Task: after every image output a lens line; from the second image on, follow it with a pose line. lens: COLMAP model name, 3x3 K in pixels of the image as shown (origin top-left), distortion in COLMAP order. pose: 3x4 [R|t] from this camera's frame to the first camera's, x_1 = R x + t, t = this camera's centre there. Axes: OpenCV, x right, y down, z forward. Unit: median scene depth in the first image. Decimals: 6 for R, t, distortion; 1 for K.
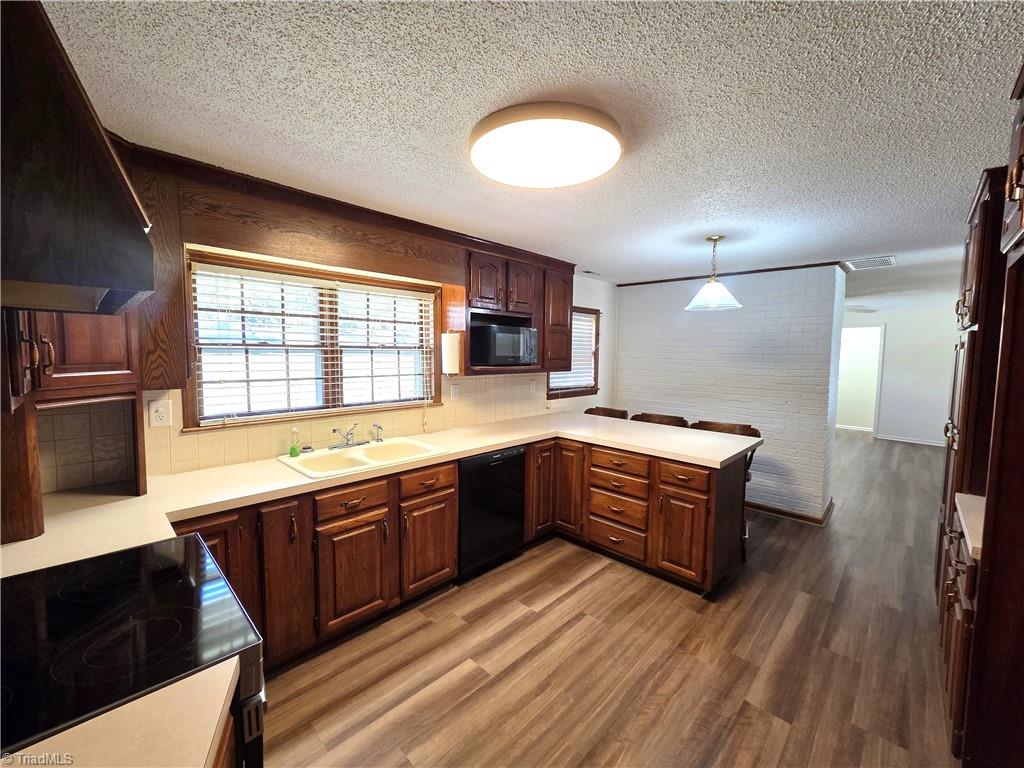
lens RADIAL K [[419.2, 0, 513.4], [0, 419.2, 382.8], [0, 0, 1]] dist [0.001023, -0.000247]
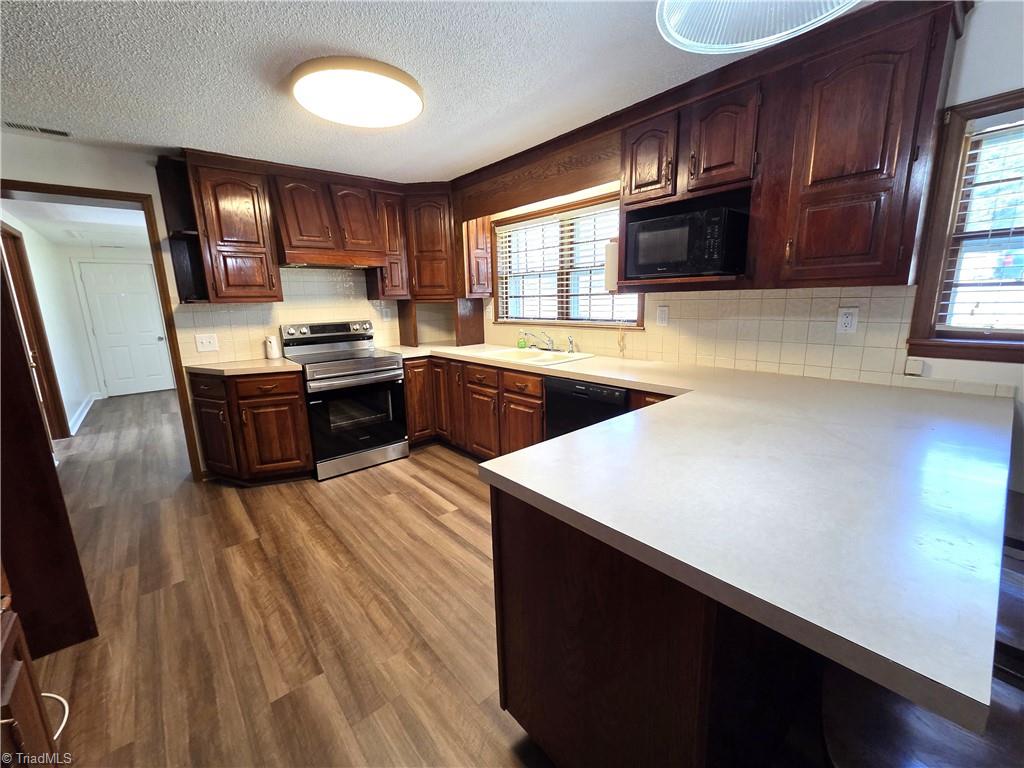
lens RADIAL K [[419.2, 0, 513.4], [0, 419.2, 382.8], [0, 0, 1]] dist [0.001023, -0.000247]
pose [[-0.095445, 0.192453, -0.976653, 1.104365], [-0.043740, 0.979374, 0.197264, 0.003253], [0.994473, 0.061547, -0.085059, 1.275666]]
